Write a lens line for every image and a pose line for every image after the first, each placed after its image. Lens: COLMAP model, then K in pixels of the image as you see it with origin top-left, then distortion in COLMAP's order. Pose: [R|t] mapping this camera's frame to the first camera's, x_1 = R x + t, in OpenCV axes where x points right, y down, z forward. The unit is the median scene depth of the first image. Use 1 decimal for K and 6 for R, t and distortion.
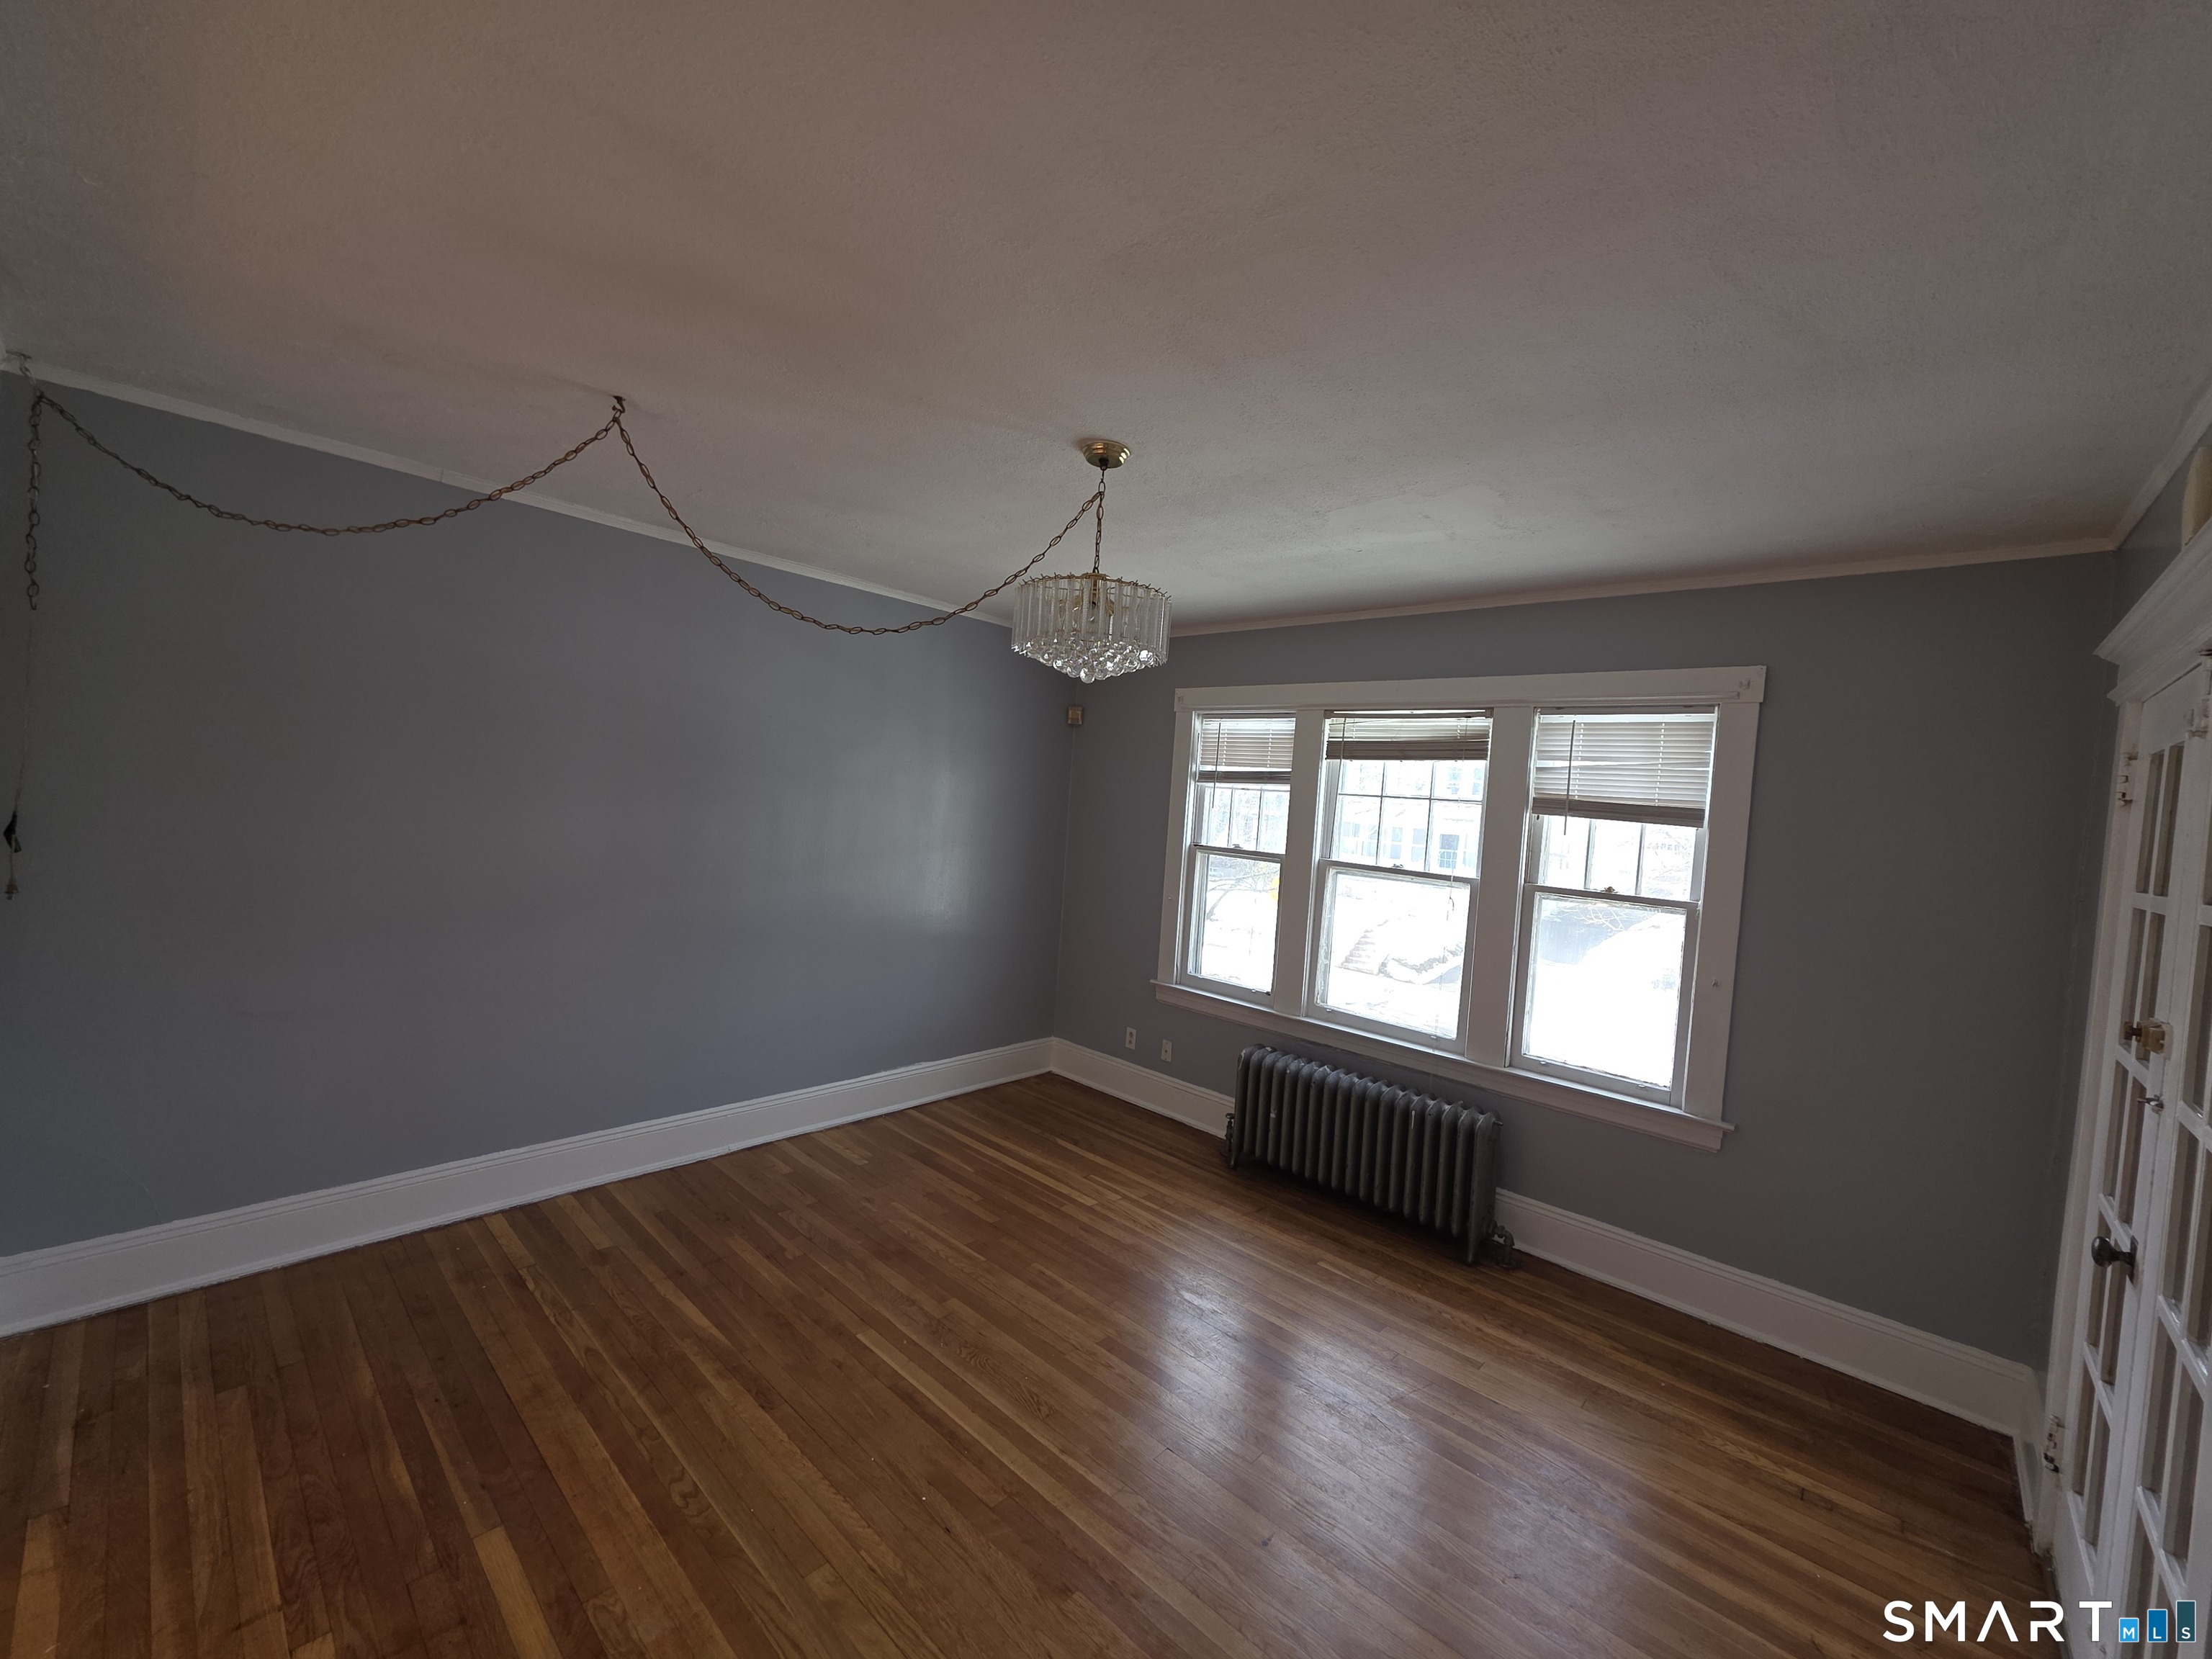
lens RADIAL K [[877.7, 0, 1102.0], [0, 877.7, 828.0], [0, 0, 1]] dist [0.003288, -0.000645]
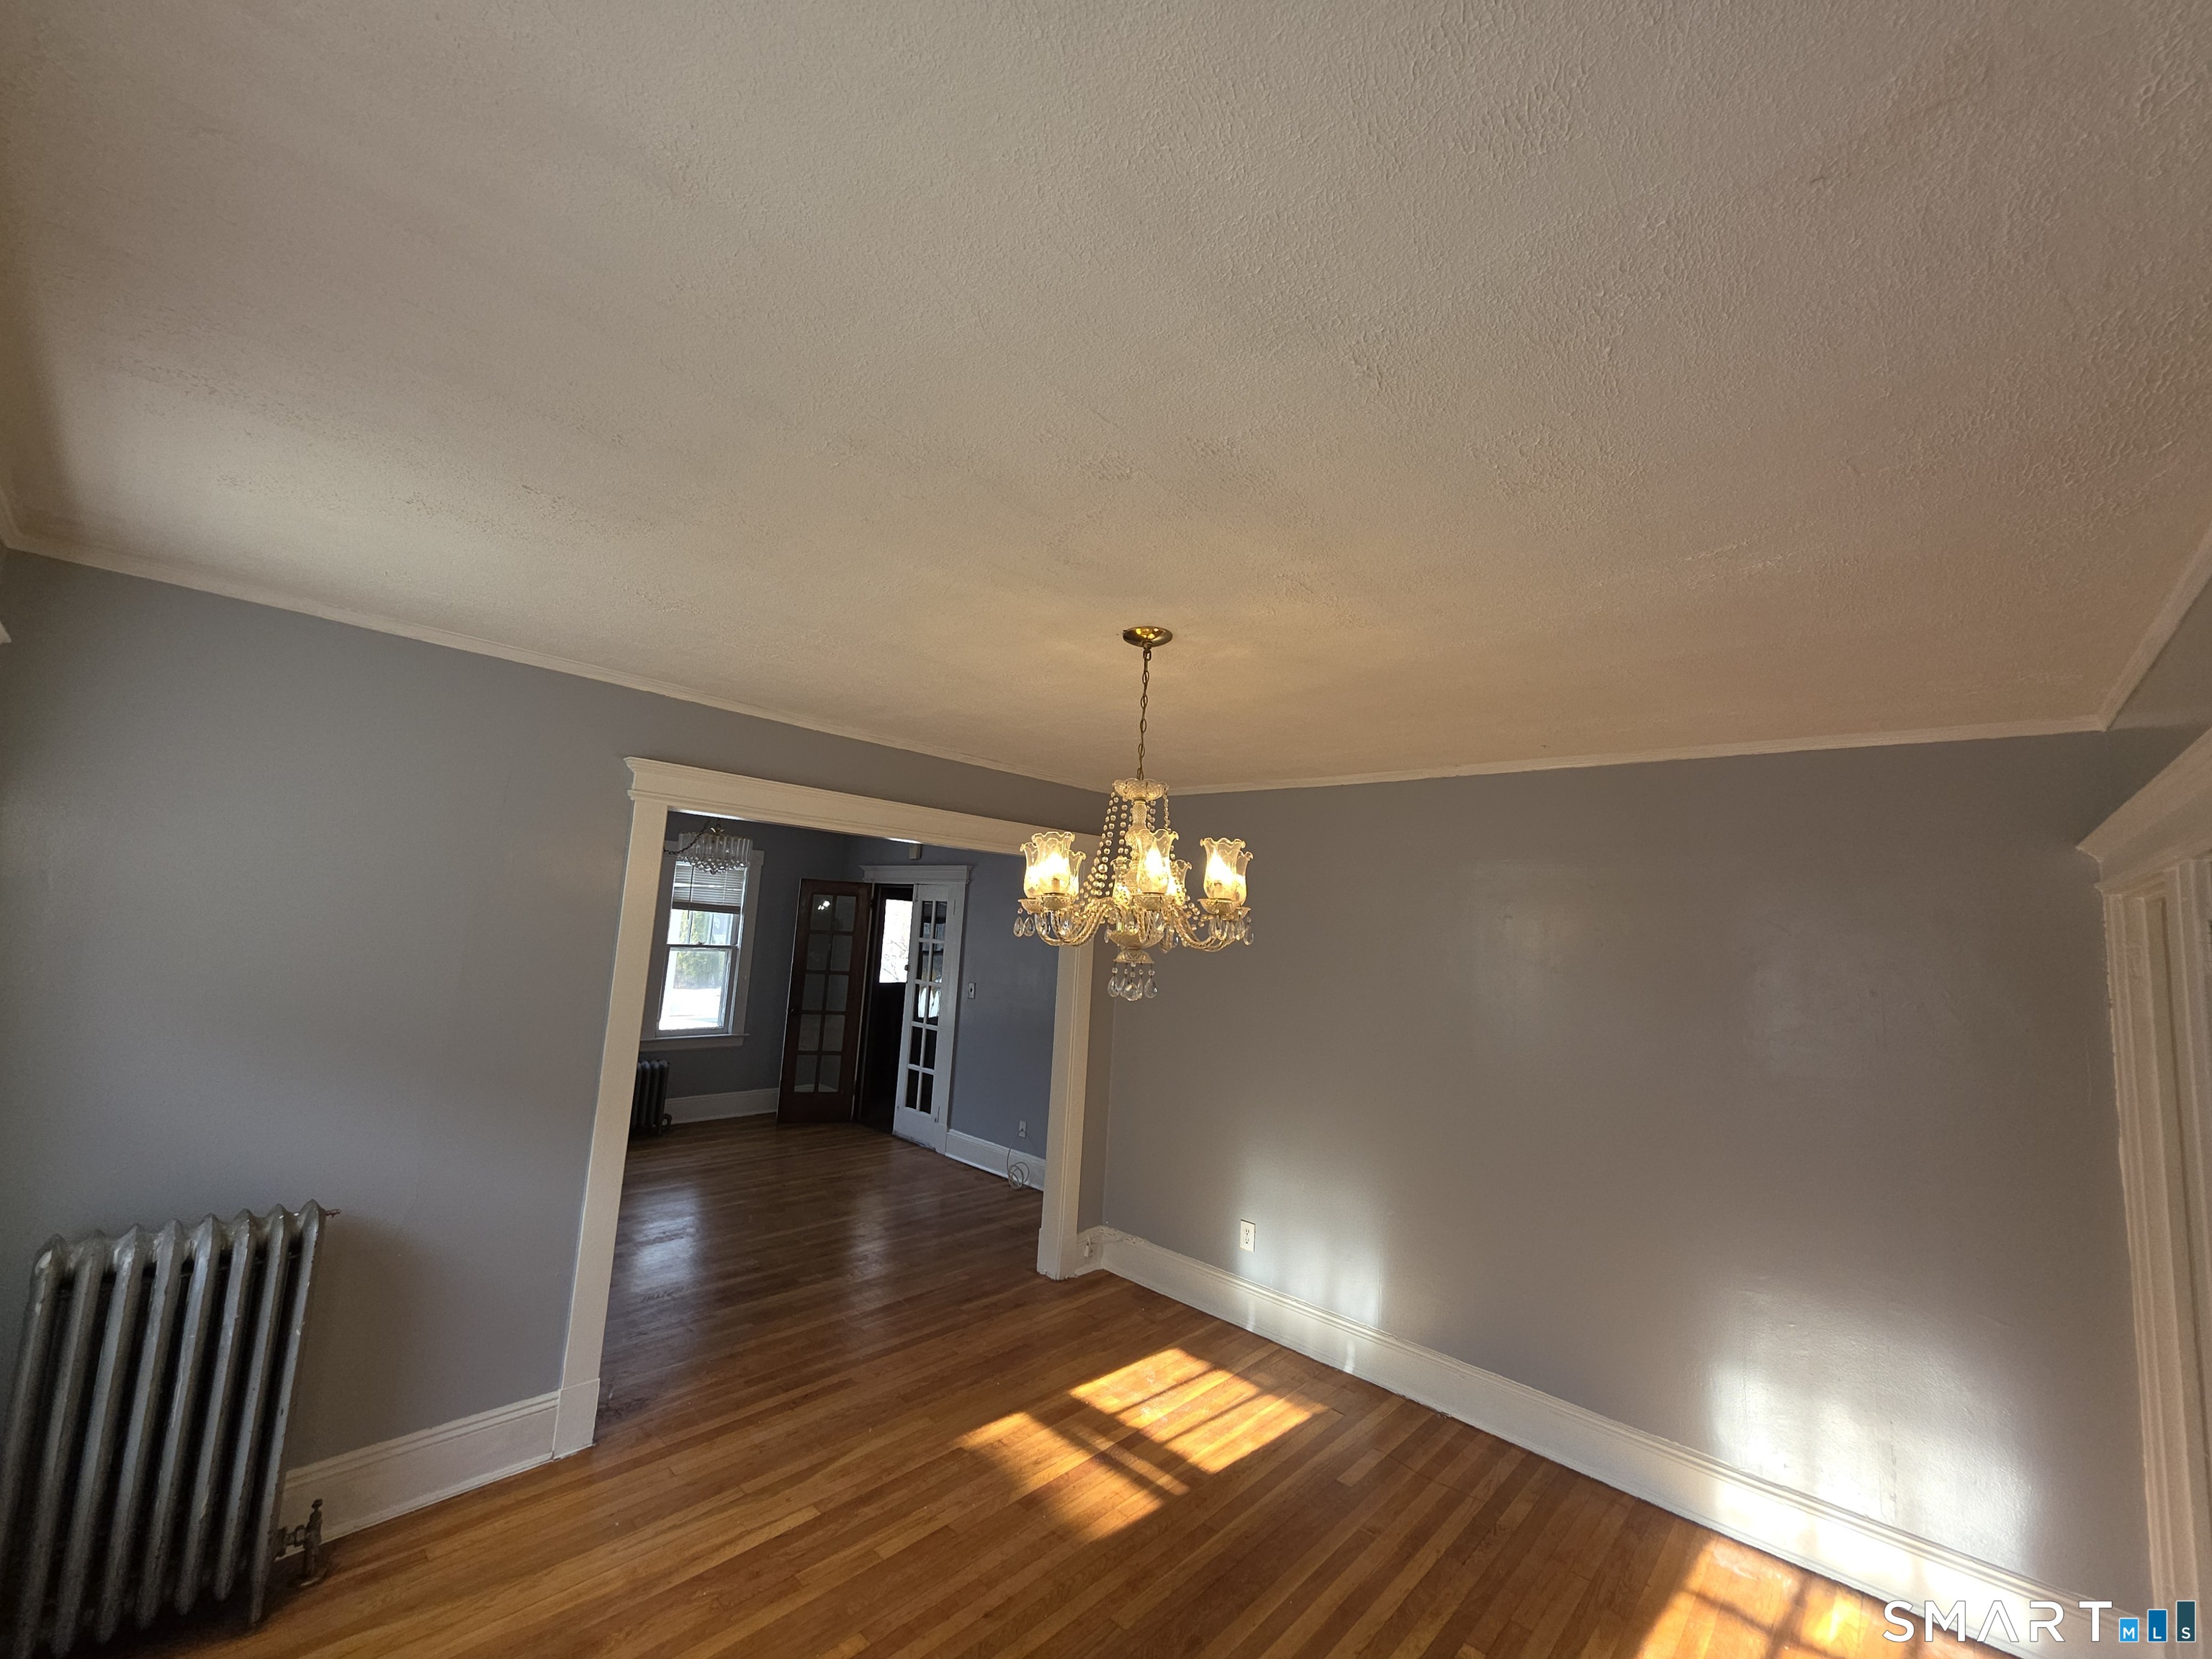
lens RADIAL K [[877.7, 0, 1097.3], [0, 877.7, 818.2], [0, 0, 1]] dist [0.003288, -0.000645]
pose [[0.019572, 0.046461, 0.998728, -1.539358], [-0.021542, 0.998707, -0.046038, -0.154988], [-0.999576, -0.020614, 0.020548, -0.029261]]
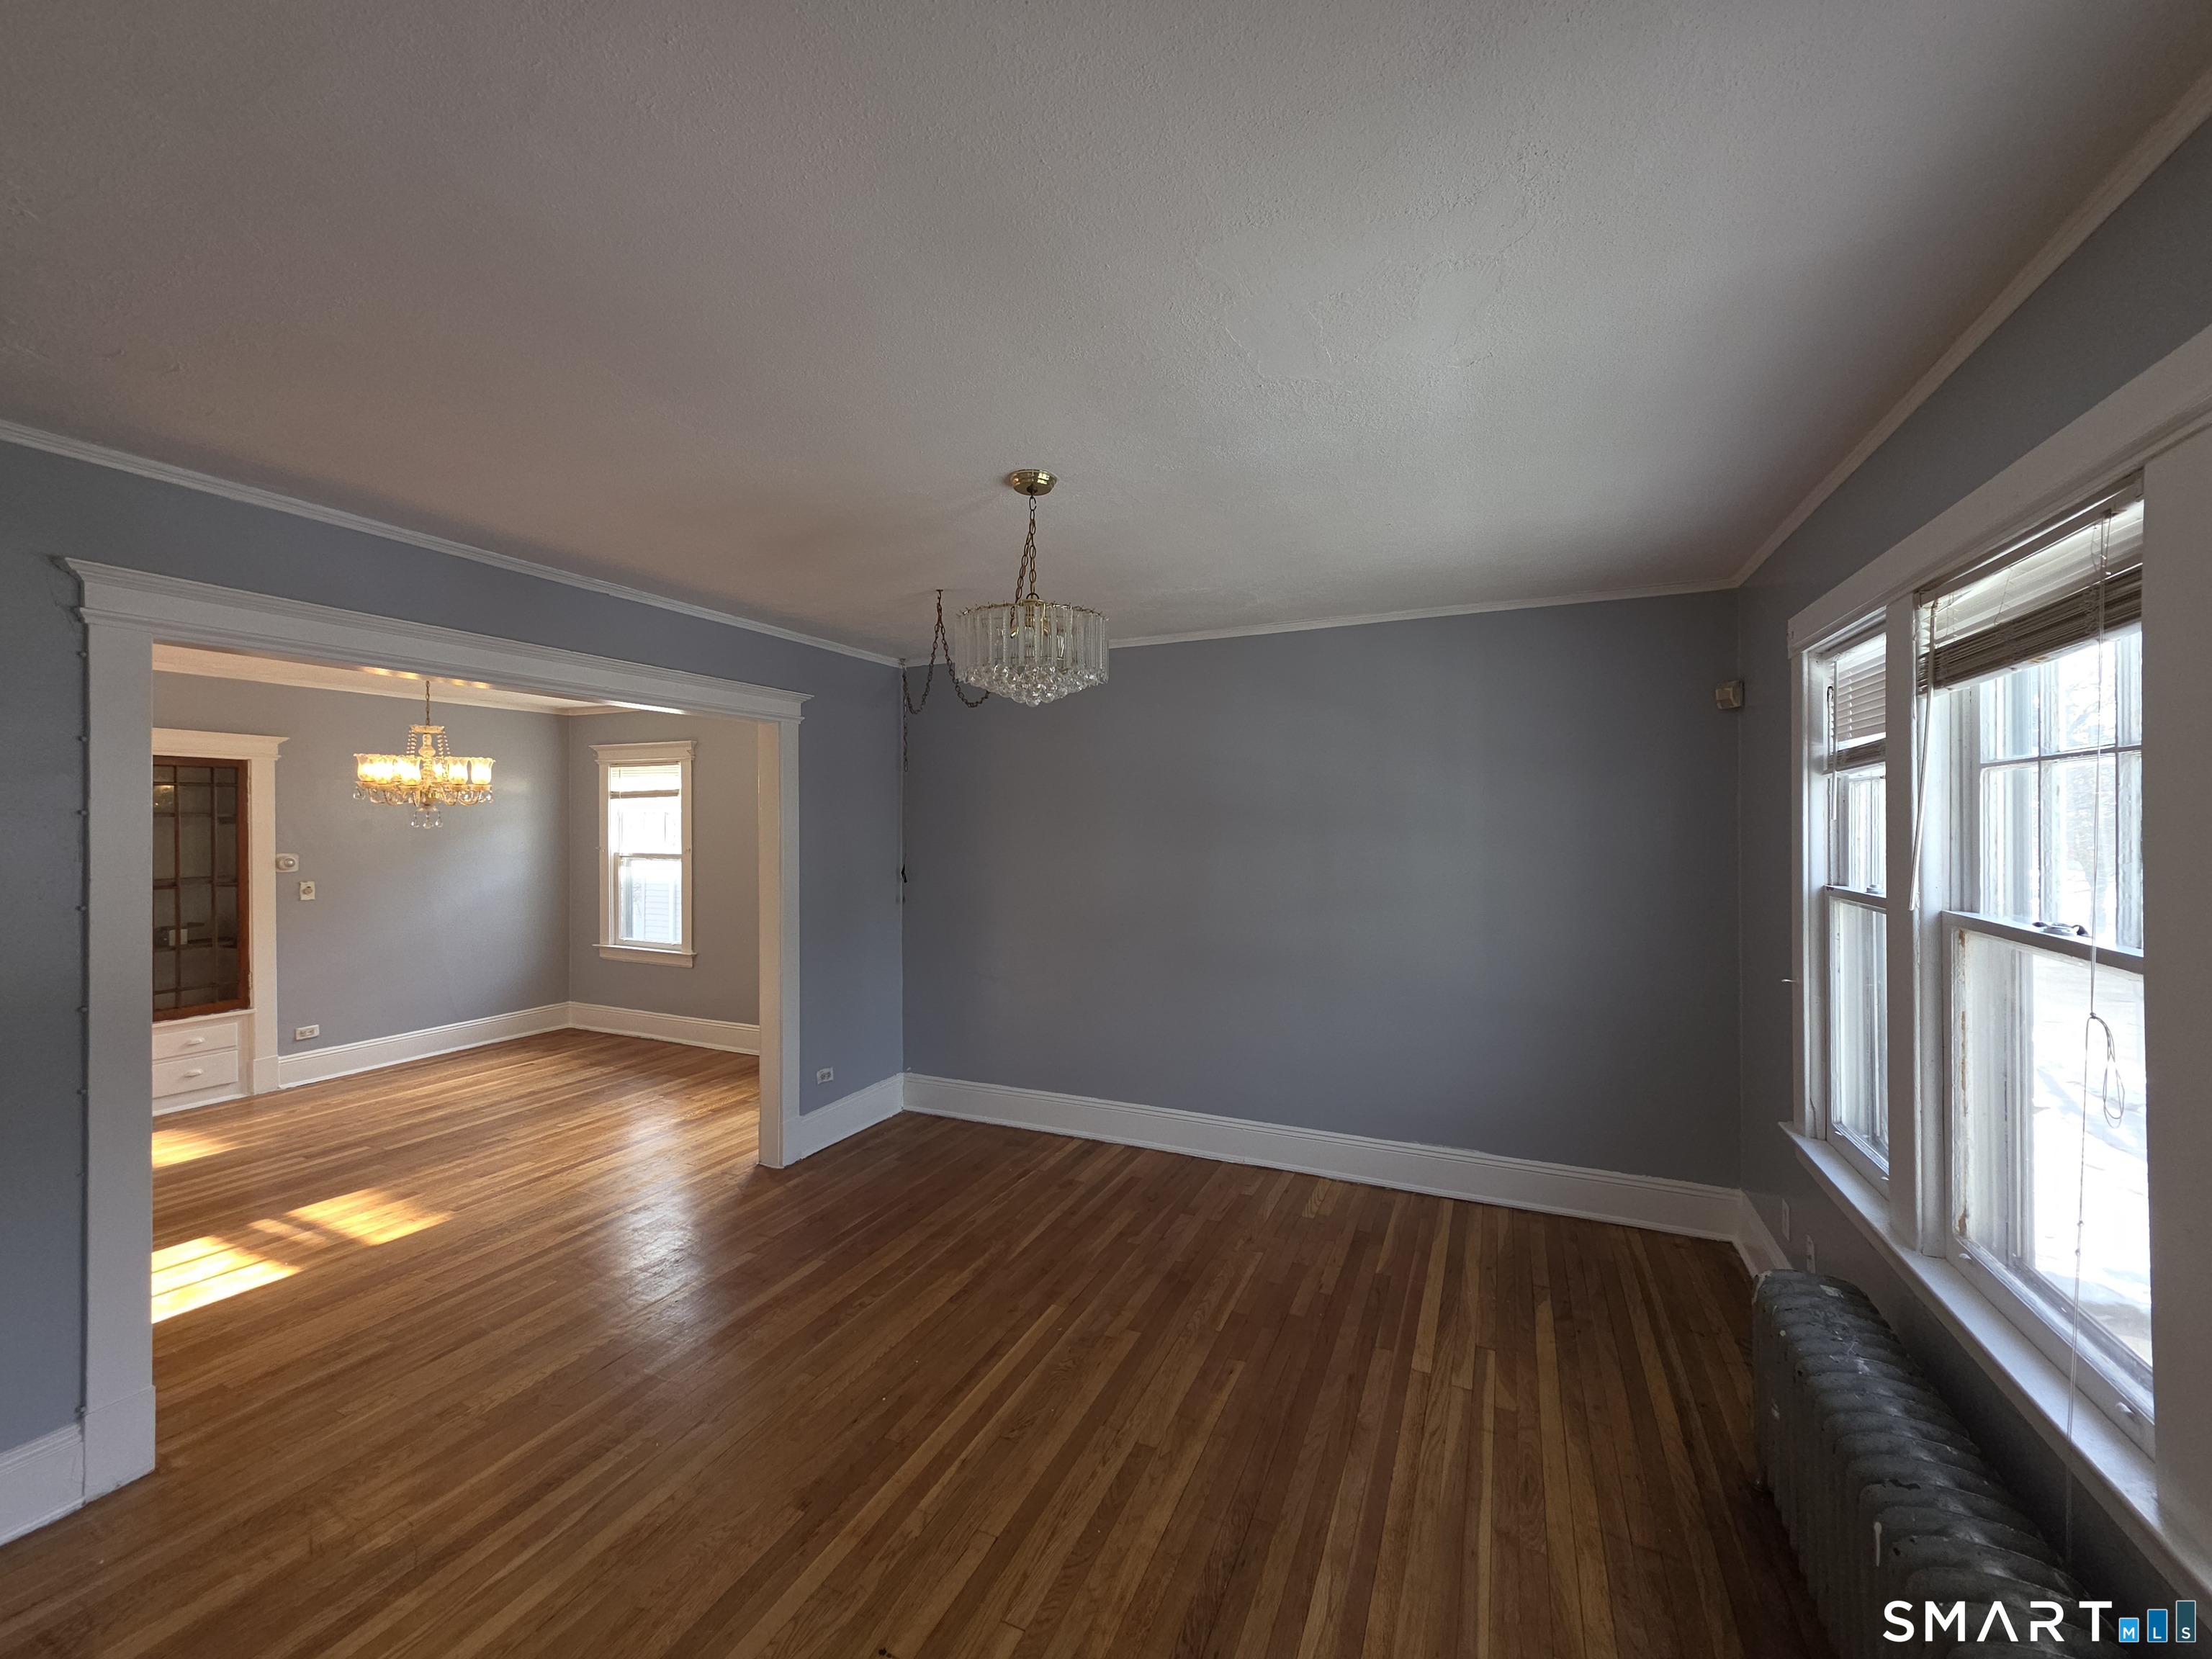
lens RADIAL K [[877.7, 0, 1106.5], [0, 877.7, 827.4], [0, 0, 1]] dist [0.003288, -0.000645]
pose [[0.310415, -0.070039, -0.948017, 0.648750], [-0.006365, 0.997107, -0.075749, 0.034503], [0.950580, 0.029548, 0.309071, 0.521255]]
